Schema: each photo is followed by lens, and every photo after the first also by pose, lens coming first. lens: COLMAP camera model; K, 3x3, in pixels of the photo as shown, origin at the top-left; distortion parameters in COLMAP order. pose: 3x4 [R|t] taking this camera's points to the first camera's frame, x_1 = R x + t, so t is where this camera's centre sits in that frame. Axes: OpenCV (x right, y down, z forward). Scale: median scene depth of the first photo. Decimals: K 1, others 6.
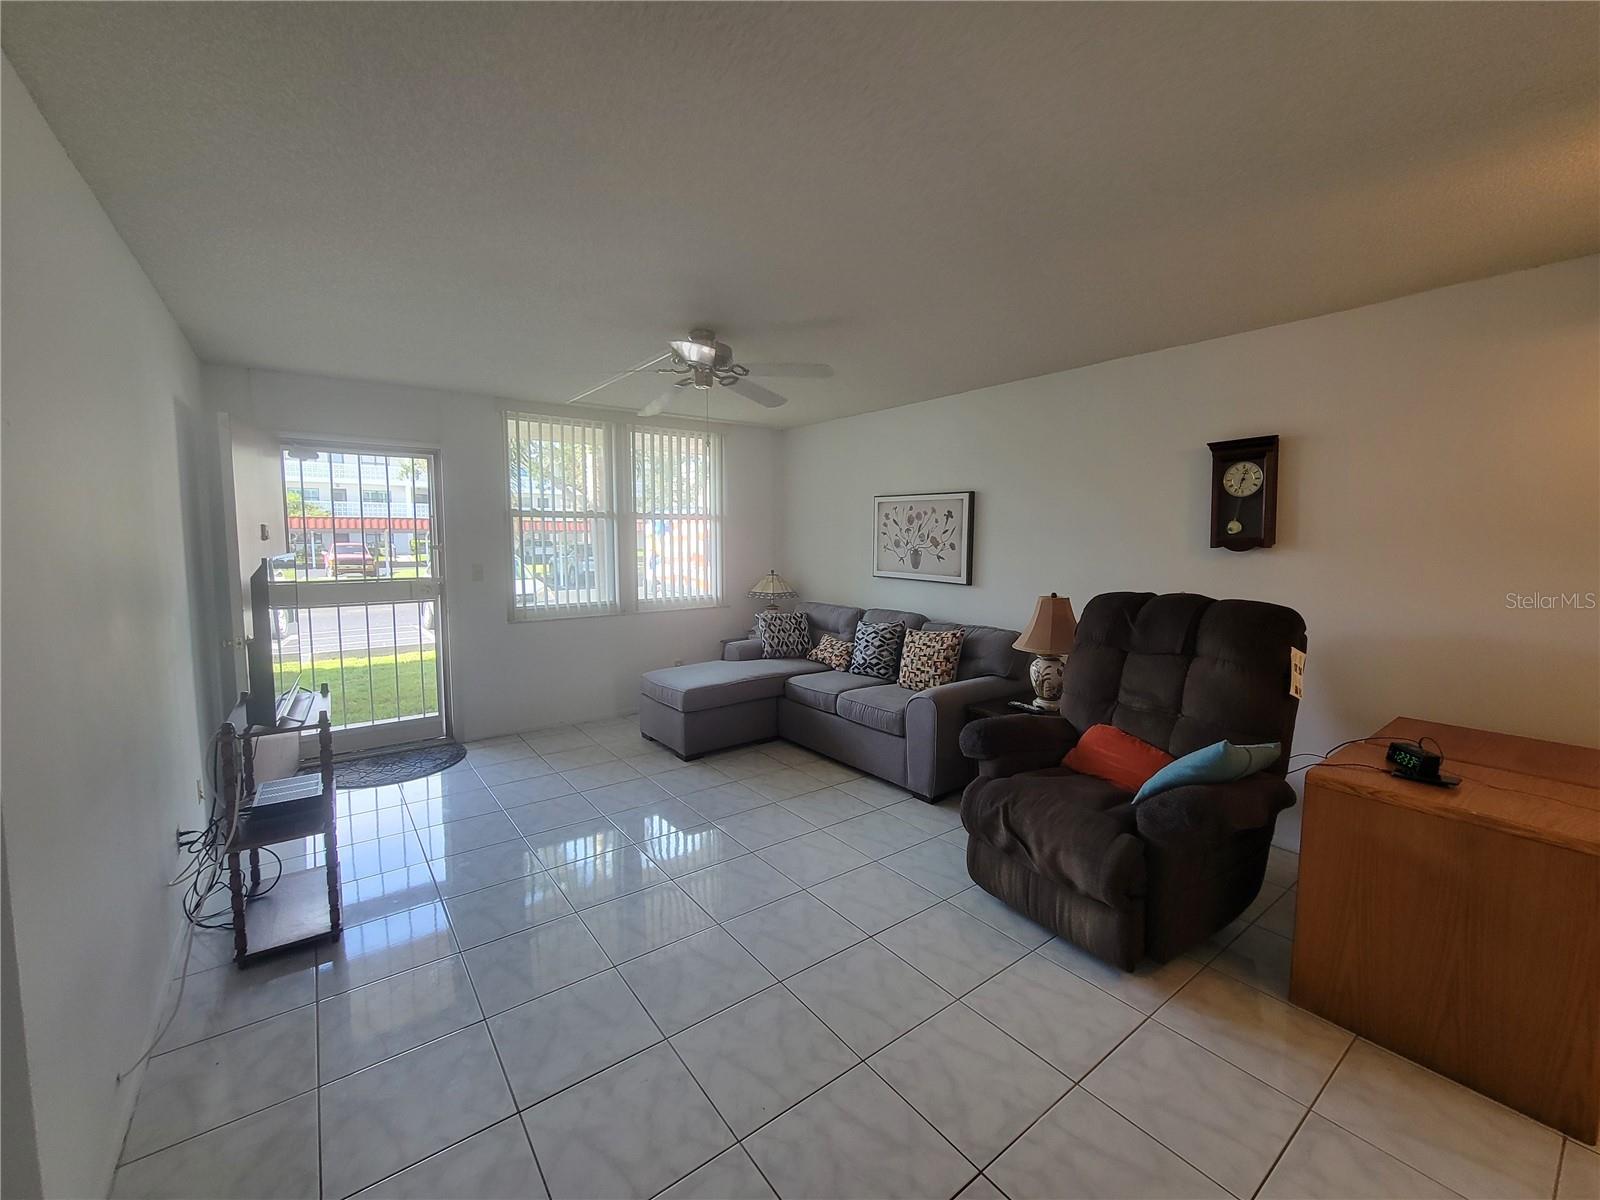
lens RADIAL K [[655.0, 0, 808.0], [0, 655.0, 590.6], [0, 0, 1]] dist [0.001293, -0.000430]
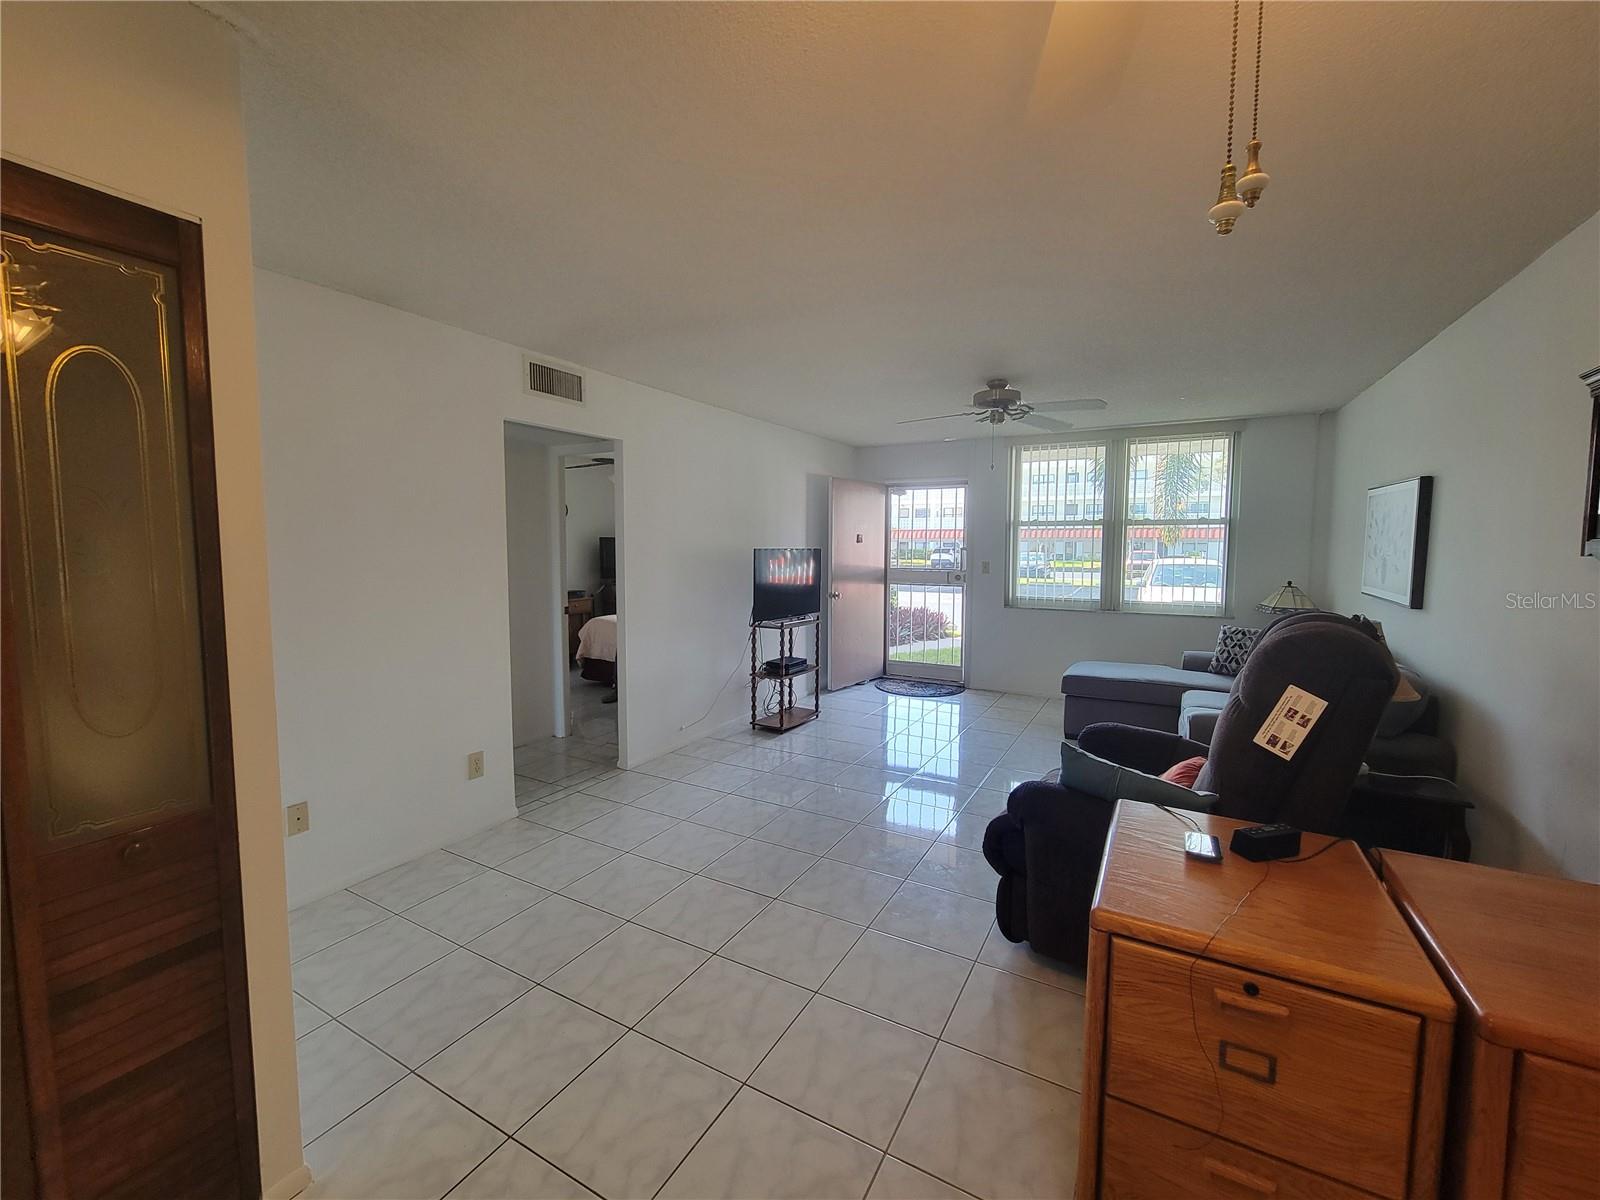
lens RADIAL K [[655.0, 0, 808.0], [0, 655.0, 590.6], [0, 0, 1]] dist [0.001293, -0.000430]
pose [[0.402425, 0.069646, -0.912800, 0.899044], [-0.077871, 0.996092, 0.041670, -0.010434], [0.912135, 0.054311, 0.406276, 0.152820]]
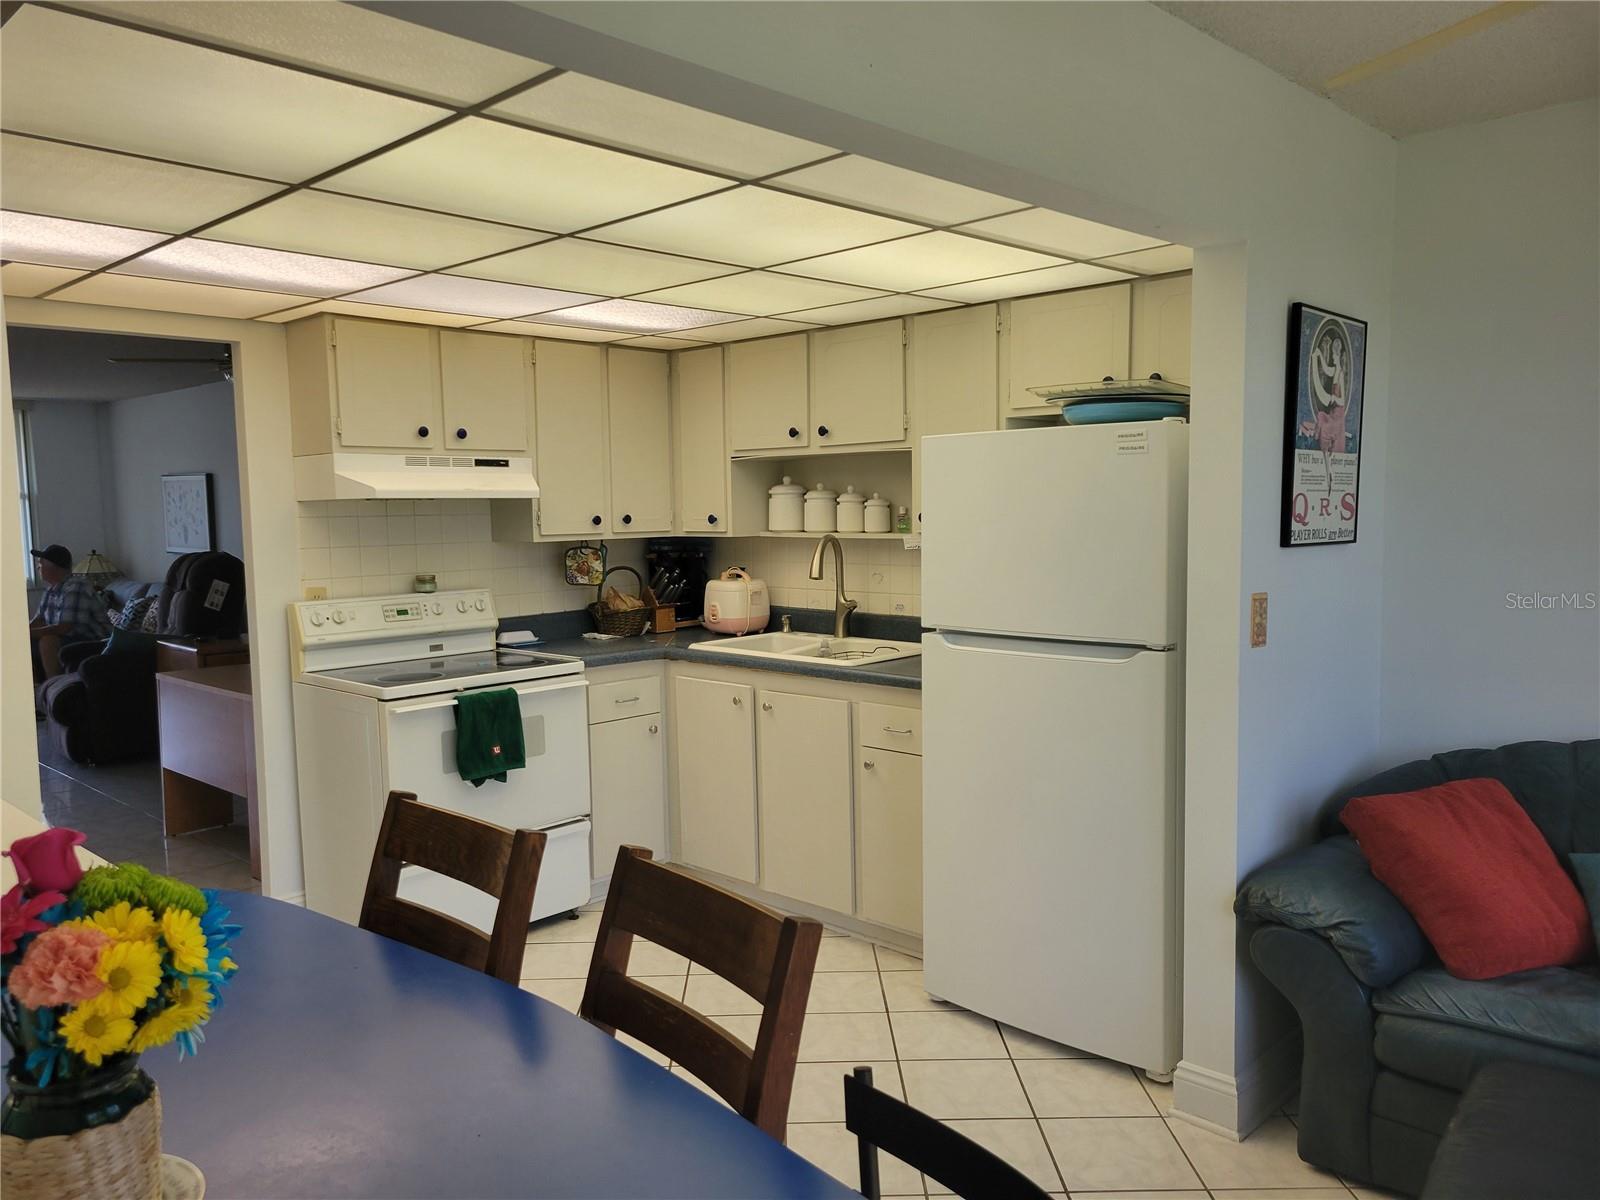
lens RADIAL K [[1195.8, 0, 800.0], [0, 1195.8, 600.0], [0, 0, 1]] dist [0.036389, -0.000386]
pose [[0.989180, -0.028833, 0.143847, 1.342604], [0.028461, 0.999584, 0.004647, 0.119755], [-0.143921, -0.000503, 0.989589, -1.696154]]
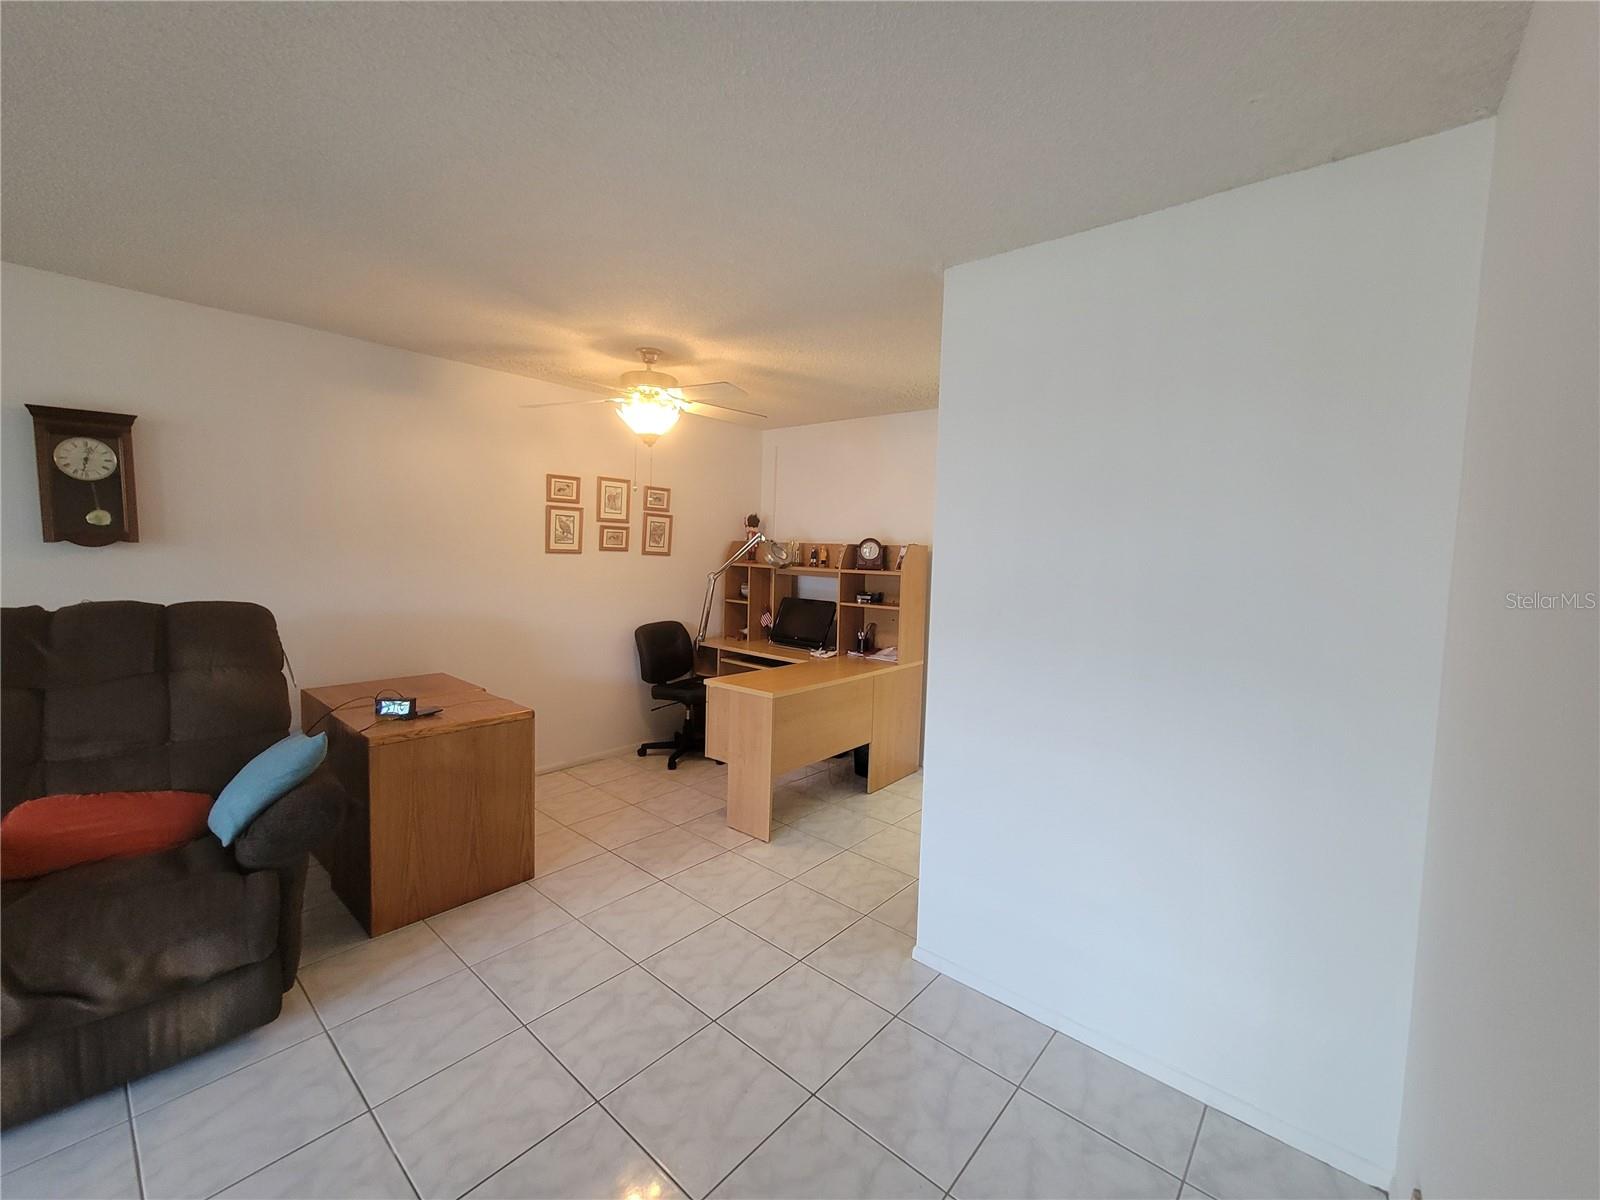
lens RADIAL K [[655.0, 0, 808.0], [0, 655.0, 590.6], [0, 0, 1]] dist [0.001293, -0.000430]
pose [[-0.205368, -0.076368, 0.975701, -0.332773], [0.058525, 0.994208, 0.090135, -0.026655], [-0.976933, 0.075614, -0.199709, 0.288762]]
